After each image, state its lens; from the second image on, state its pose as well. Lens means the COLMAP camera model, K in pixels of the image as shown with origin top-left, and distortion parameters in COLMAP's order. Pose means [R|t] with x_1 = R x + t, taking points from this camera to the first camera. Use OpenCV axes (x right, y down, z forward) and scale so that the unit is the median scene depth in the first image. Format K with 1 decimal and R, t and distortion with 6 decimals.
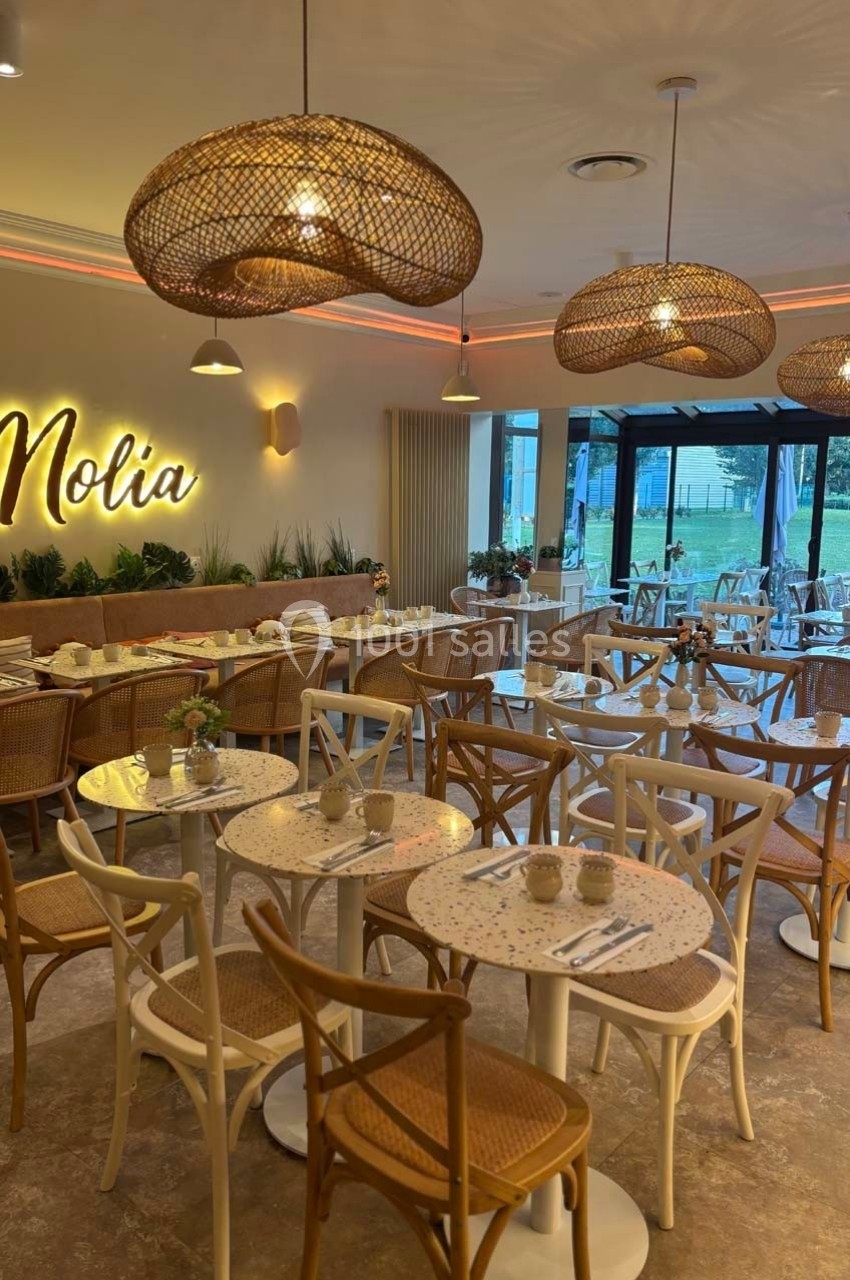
lens RADIAL K [[975.5, 0, 421.8], [0, 975.5, 646.2], [0, 0, 1]] dist [0.039924, -0.041761]
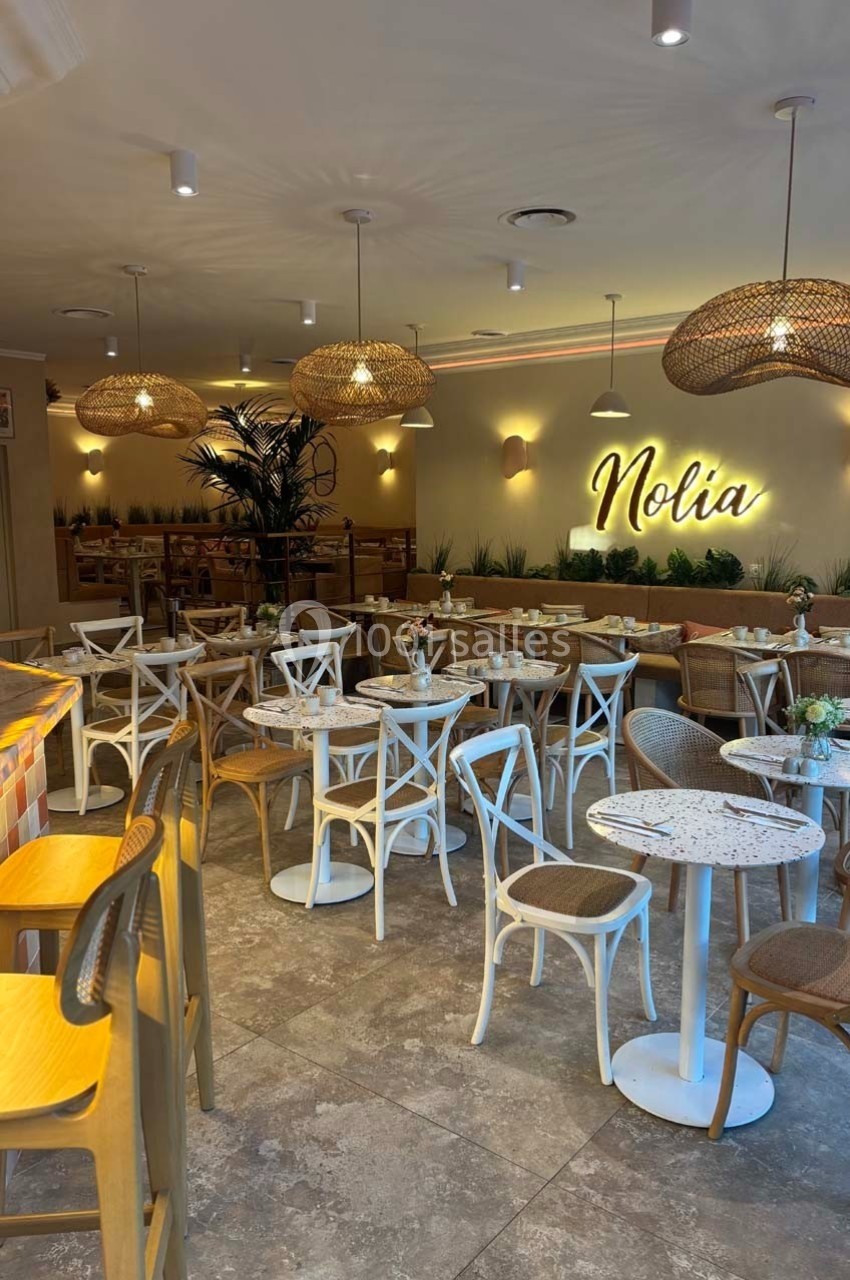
lens RADIAL K [[975.5, 0, 419.9], [0, 975.5, 637.3], [0, 0, 1]] dist [0.039924, -0.041761]
pose [[0.023176, 0.126933, -0.991641, 1.390335], [-0.155922, 0.980228, 0.121828, -0.133872], [0.987497, 0.151795, 0.042509, 0.905849]]
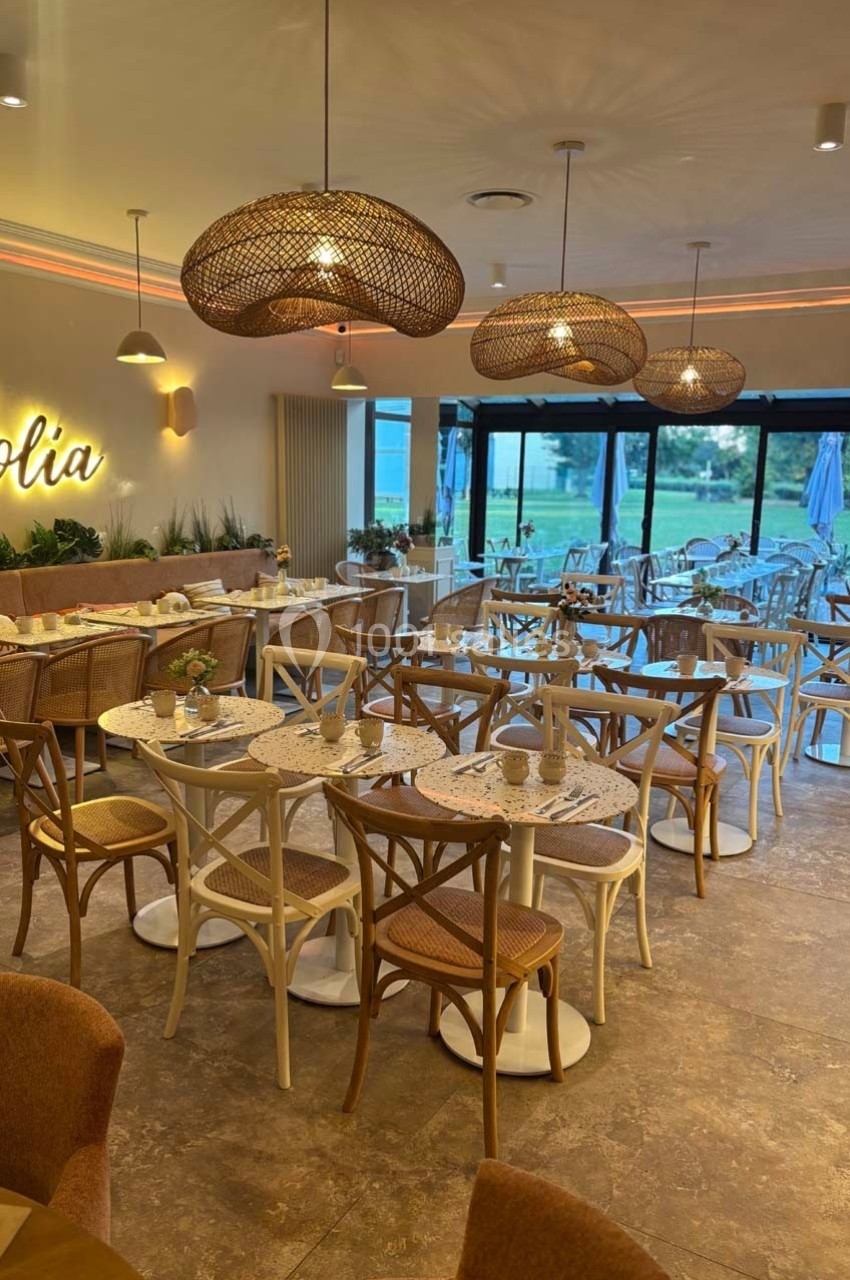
lens RADIAL K [[975.5, 0, 419.8], [0, 975.5, 648.1], [0, 0, 1]] dist [0.039924, -0.041761]
pose [[0.985255, -0.021604, 0.169725, -0.119501], [0.017548, 0.999524, 0.025357, 0.018407], [-0.170192, -0.022005, 0.985165, -0.155798]]
